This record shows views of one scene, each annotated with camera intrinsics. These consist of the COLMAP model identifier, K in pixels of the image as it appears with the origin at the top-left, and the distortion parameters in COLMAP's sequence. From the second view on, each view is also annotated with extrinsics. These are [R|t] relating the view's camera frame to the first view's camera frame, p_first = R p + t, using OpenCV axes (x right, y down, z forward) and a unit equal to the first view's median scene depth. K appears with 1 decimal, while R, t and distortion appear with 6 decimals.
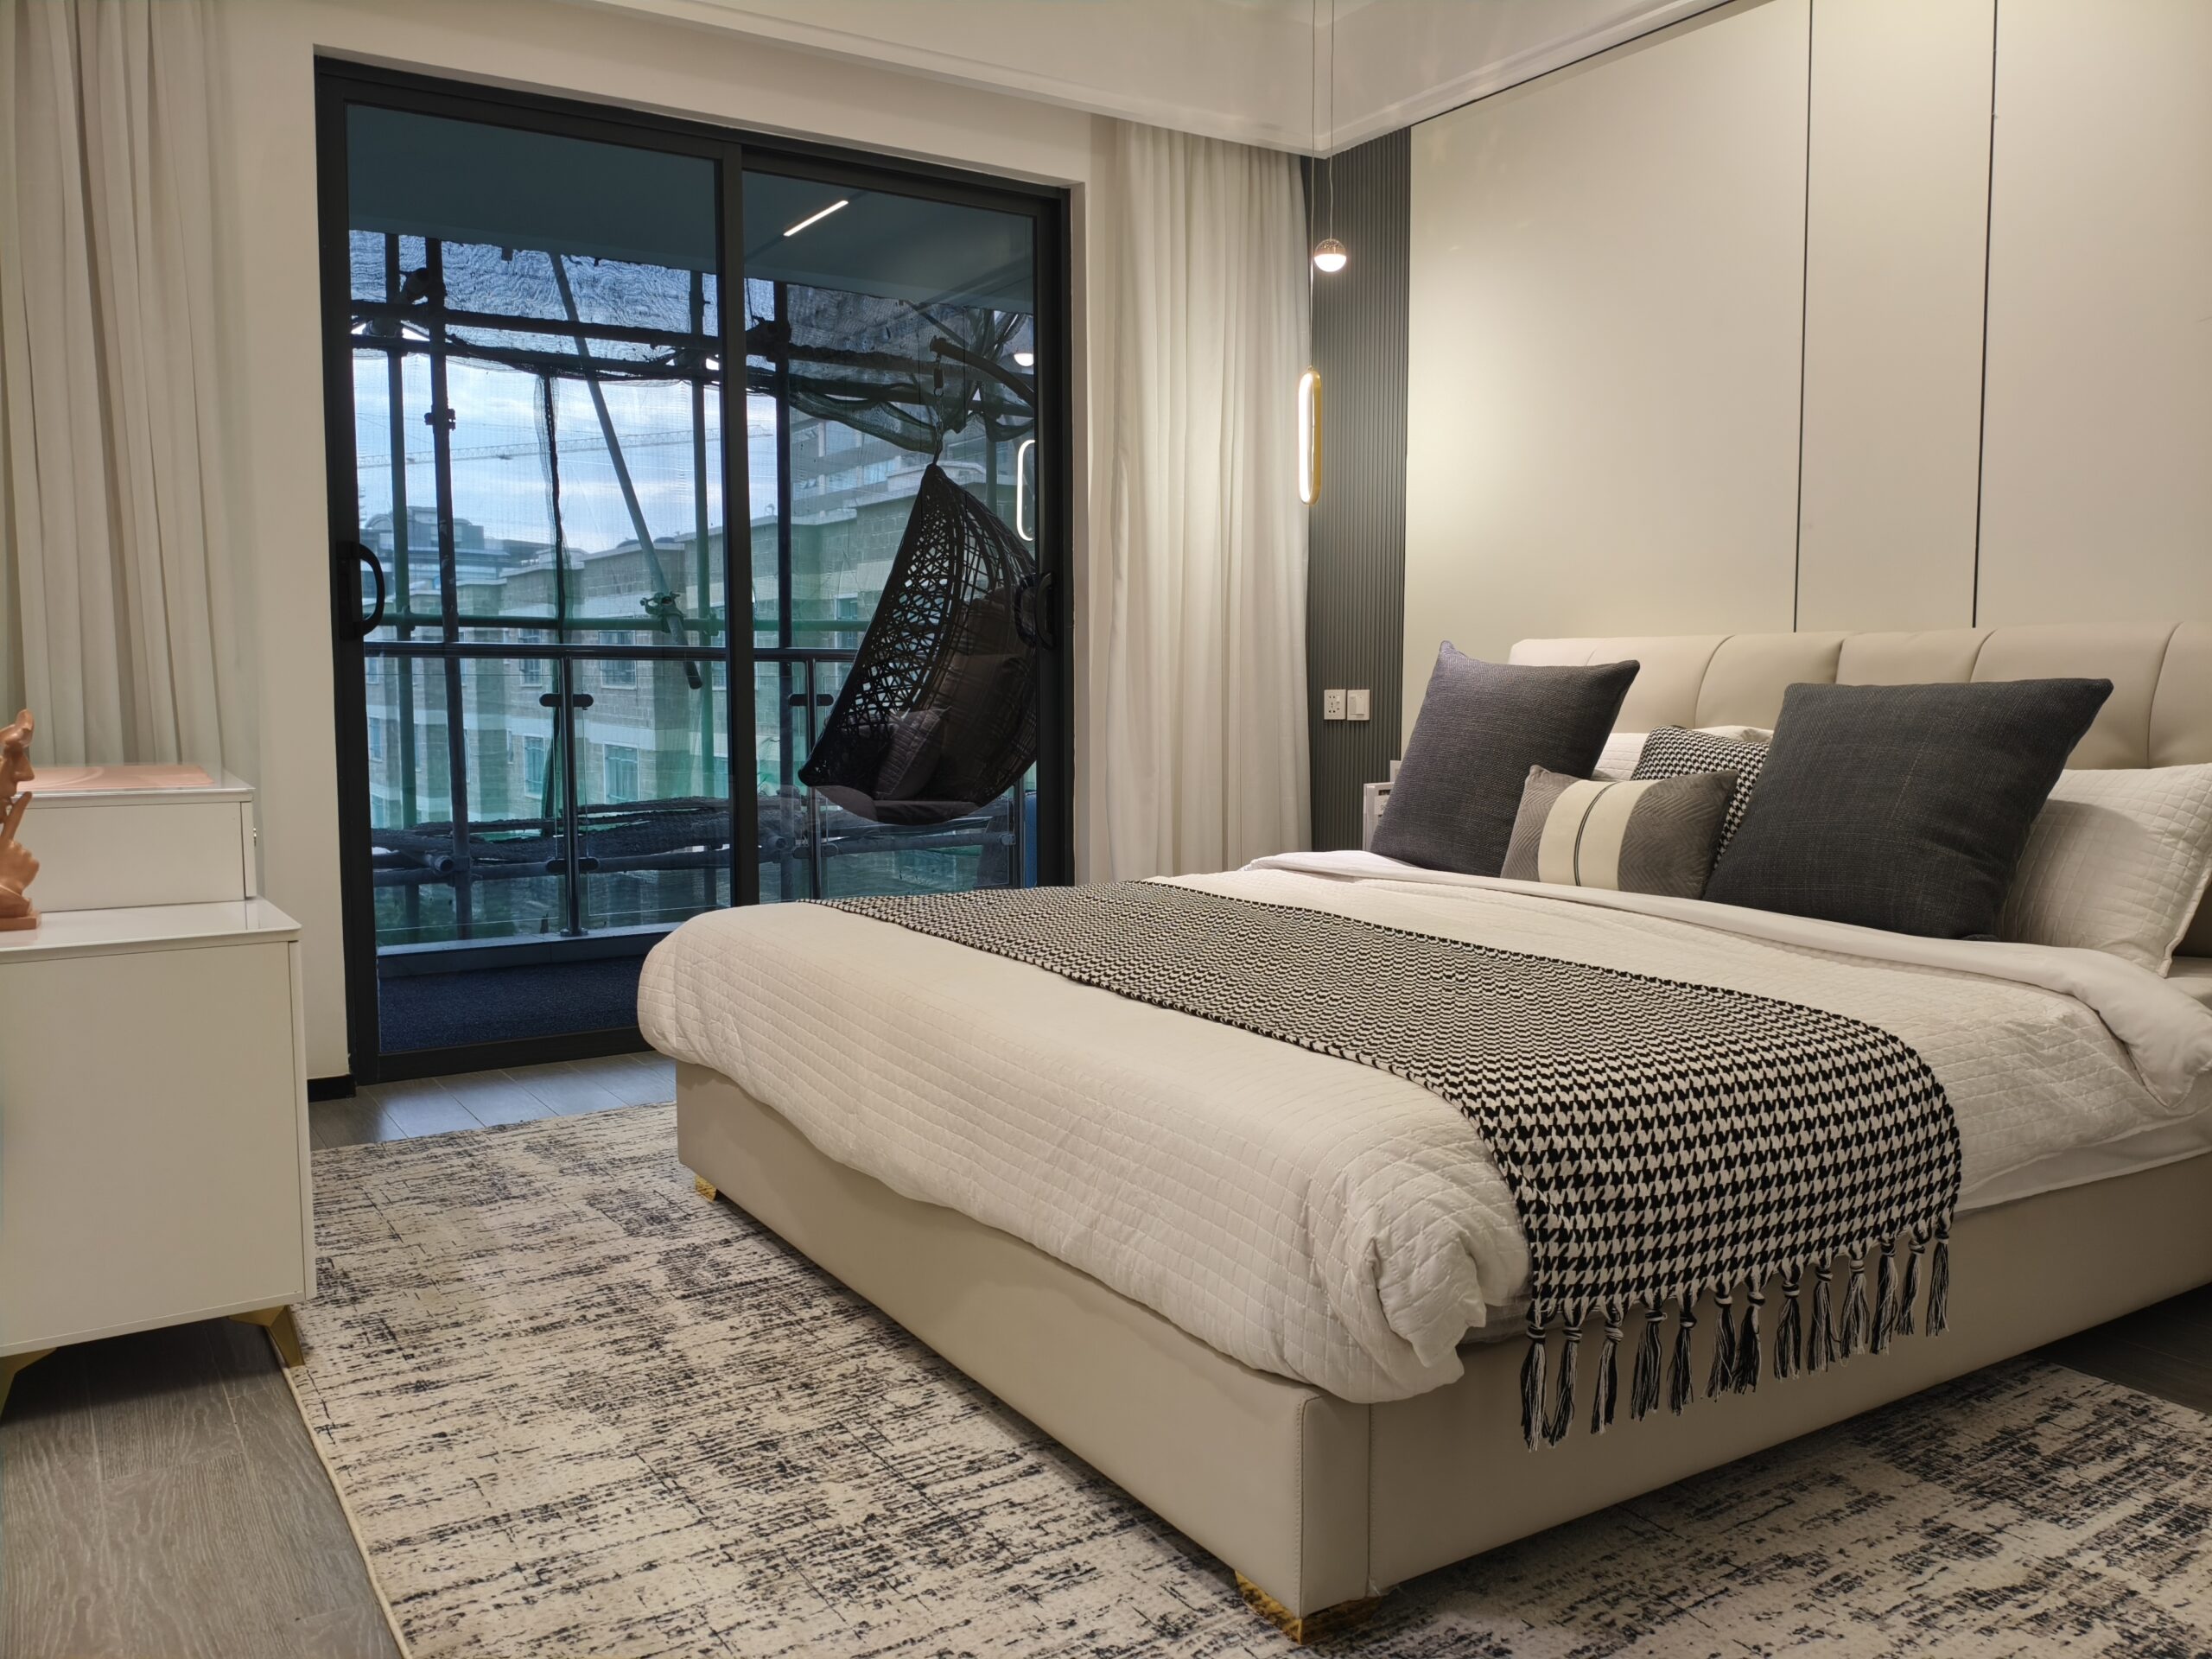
lens RADIAL K [[1700.5, 0, 1106.0], [0, 1700.5, 829.5], [0, 0, 1]] dist [0.107213, -0.169669]
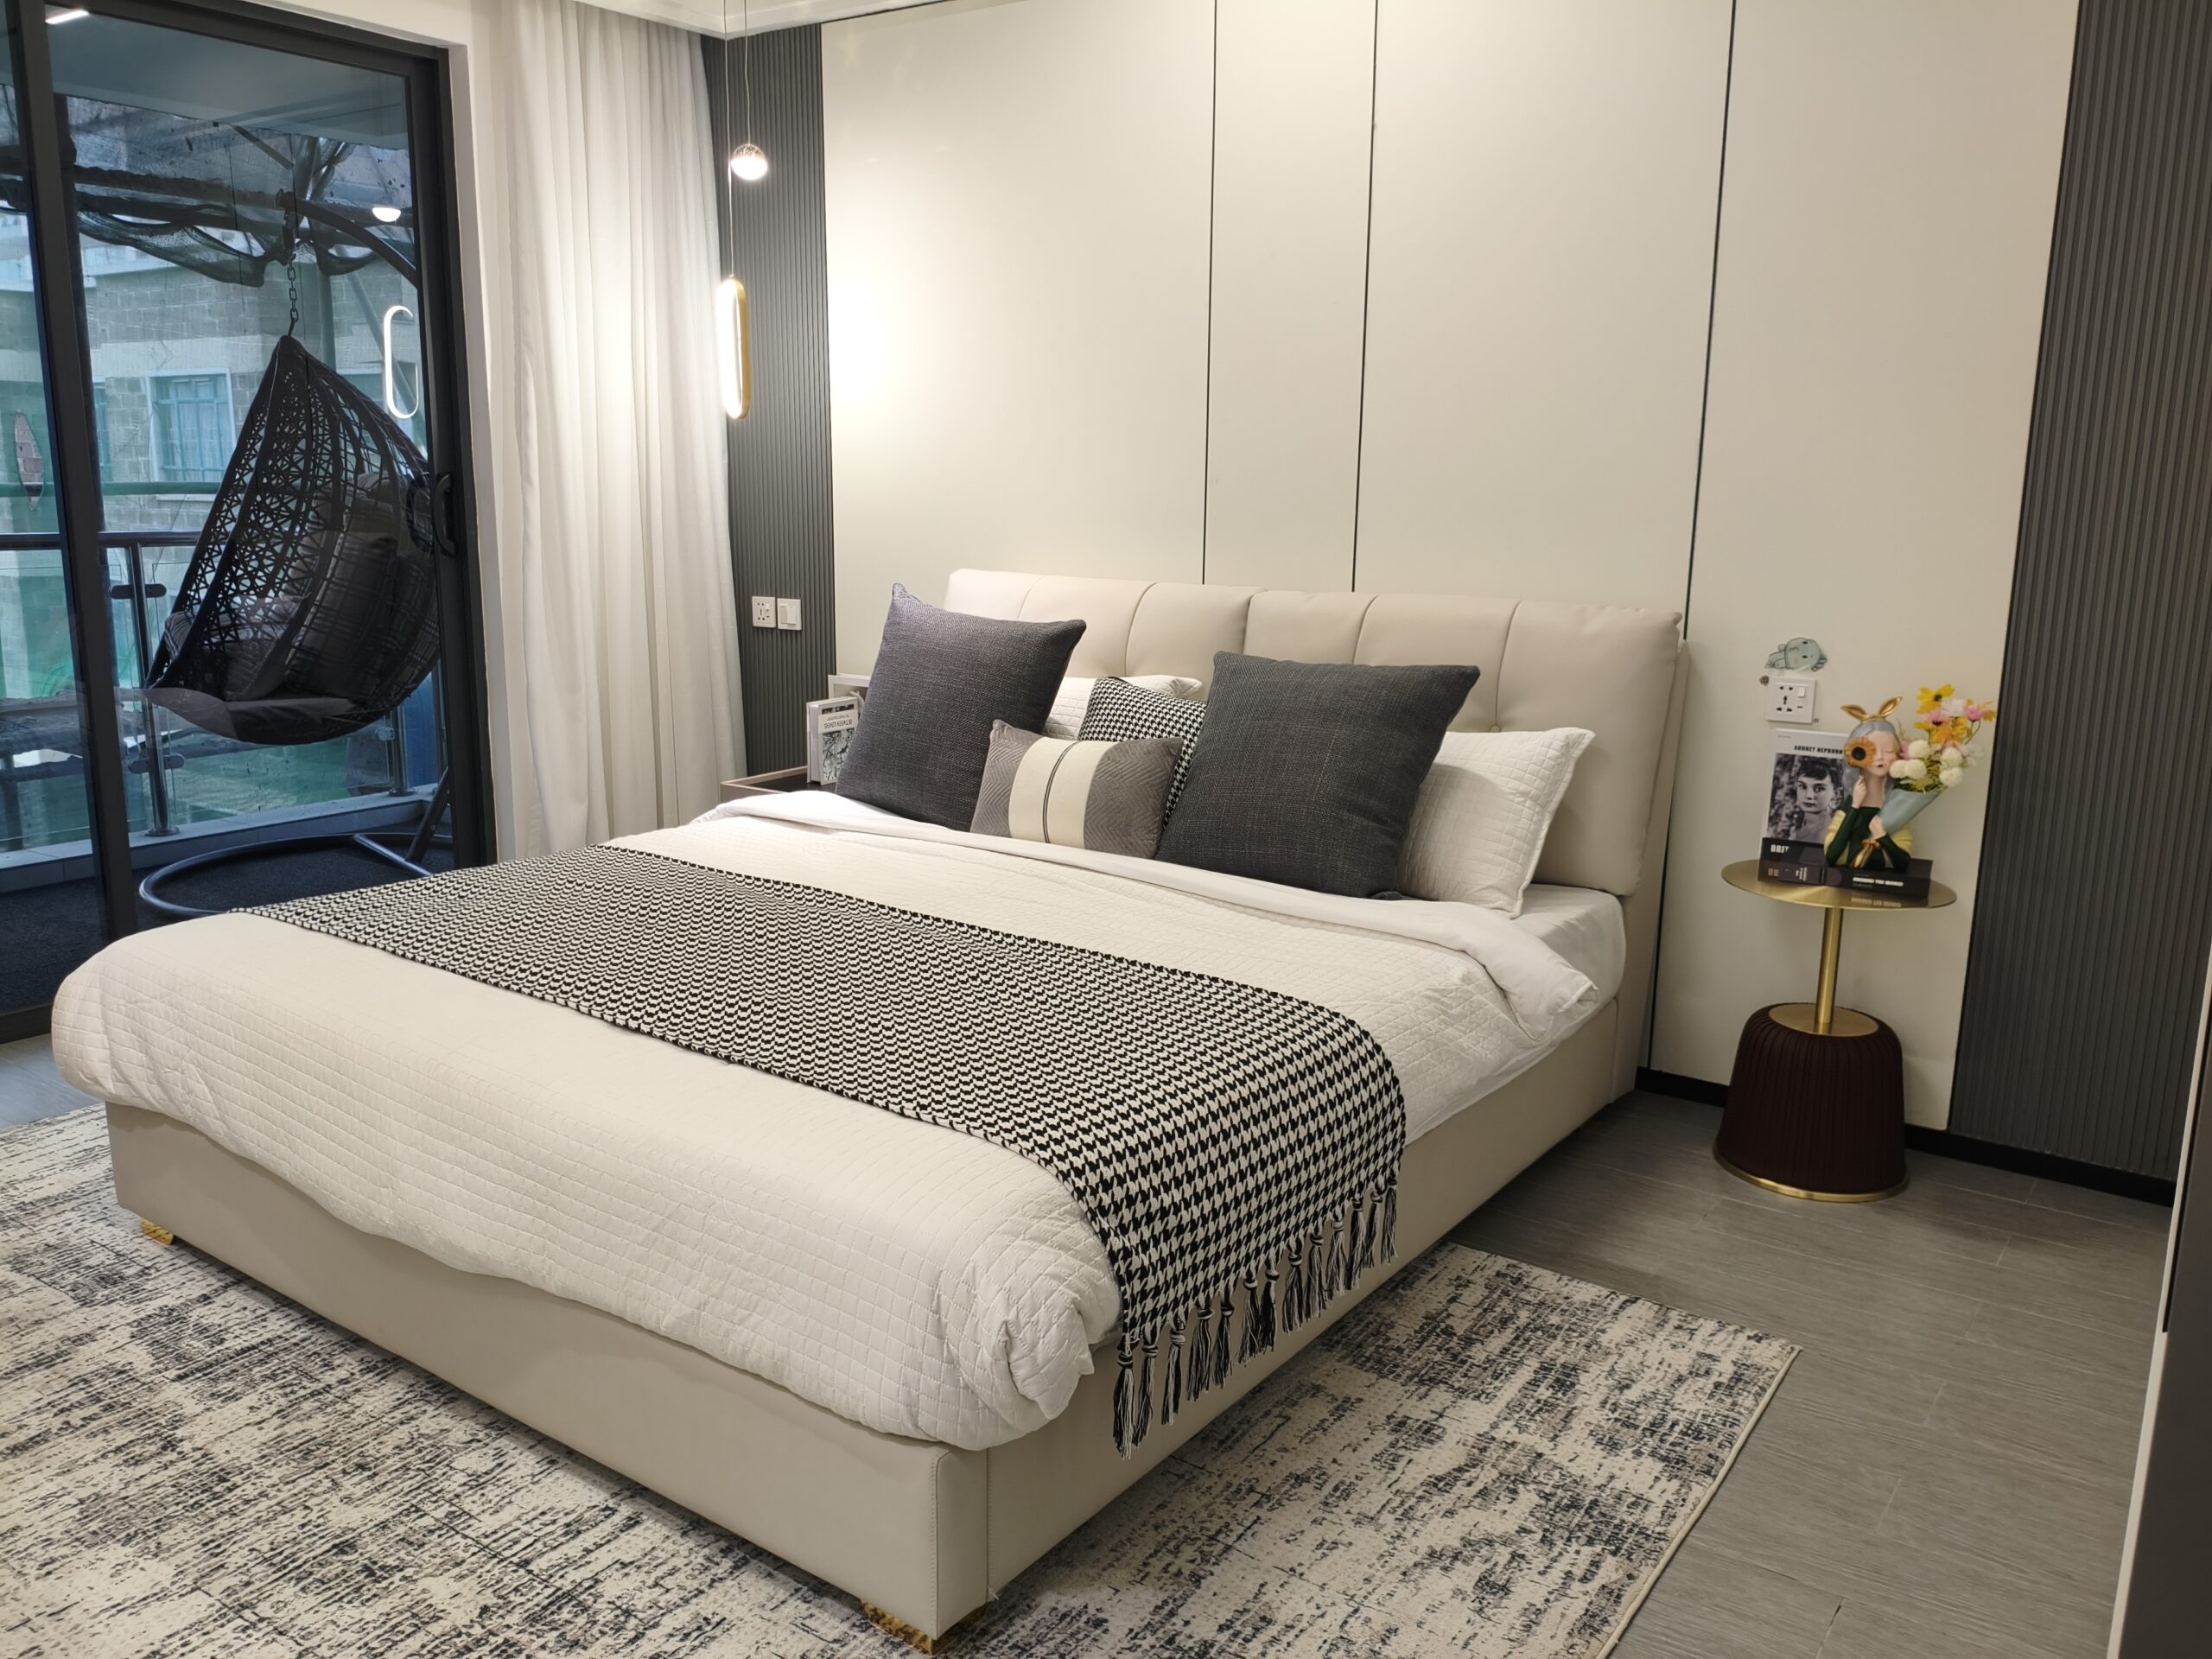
lens RADIAL K [[1718.0, 0, 1106.0], [0, 1718.0, 829.5], [0, 0, 1]] dist [-0.001144, 0.005268]
pose [[0.928565, -0.060769, 0.366161, -0.124773], [0.017244, 0.992504, 0.120990, -0.153762], [-0.370769, -0.106033, 0.922652, -0.015060]]
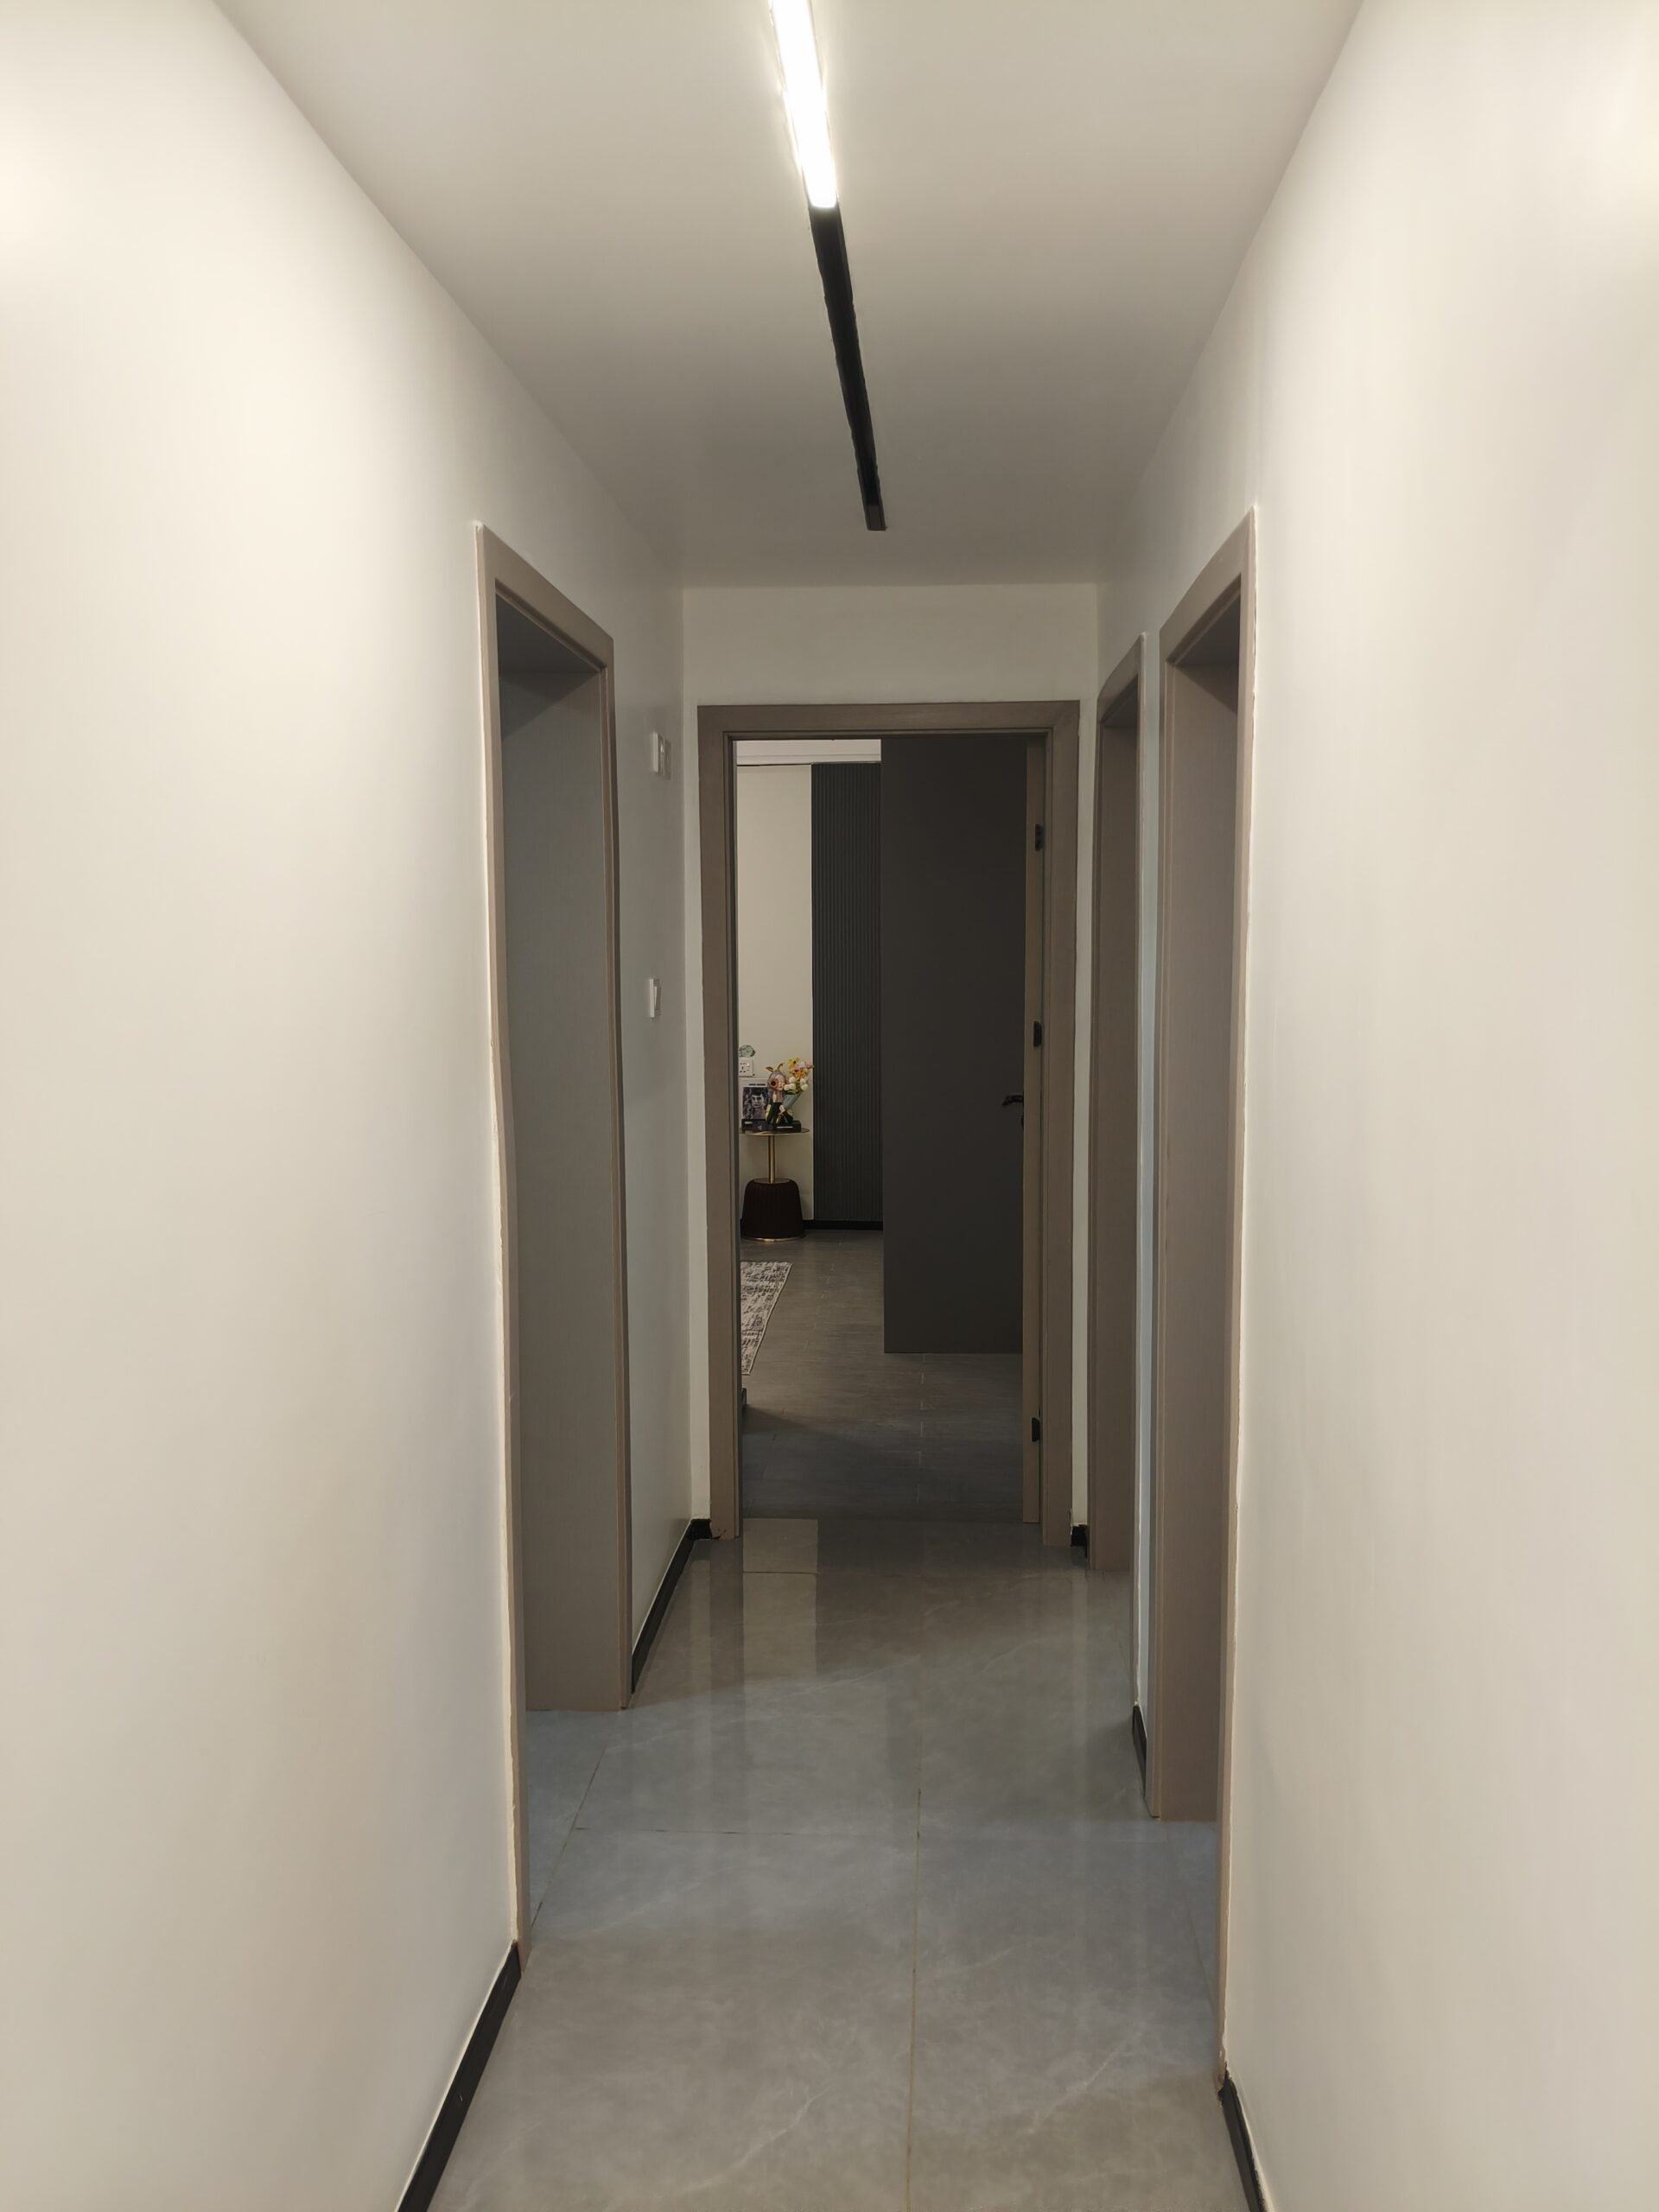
lens RADIAL K [[1718.0, 0, 829.5], [0, 1718.0, 1106.0], [0, 0, 1]] dist [-0.001144, 0.005268]
pose [[0.594435, -0.080416, 0.800113, -2.341668], [0.076600, 0.996125, 0.043207, -0.143623], [-0.800487, 0.035605, 0.598292, -1.560161]]
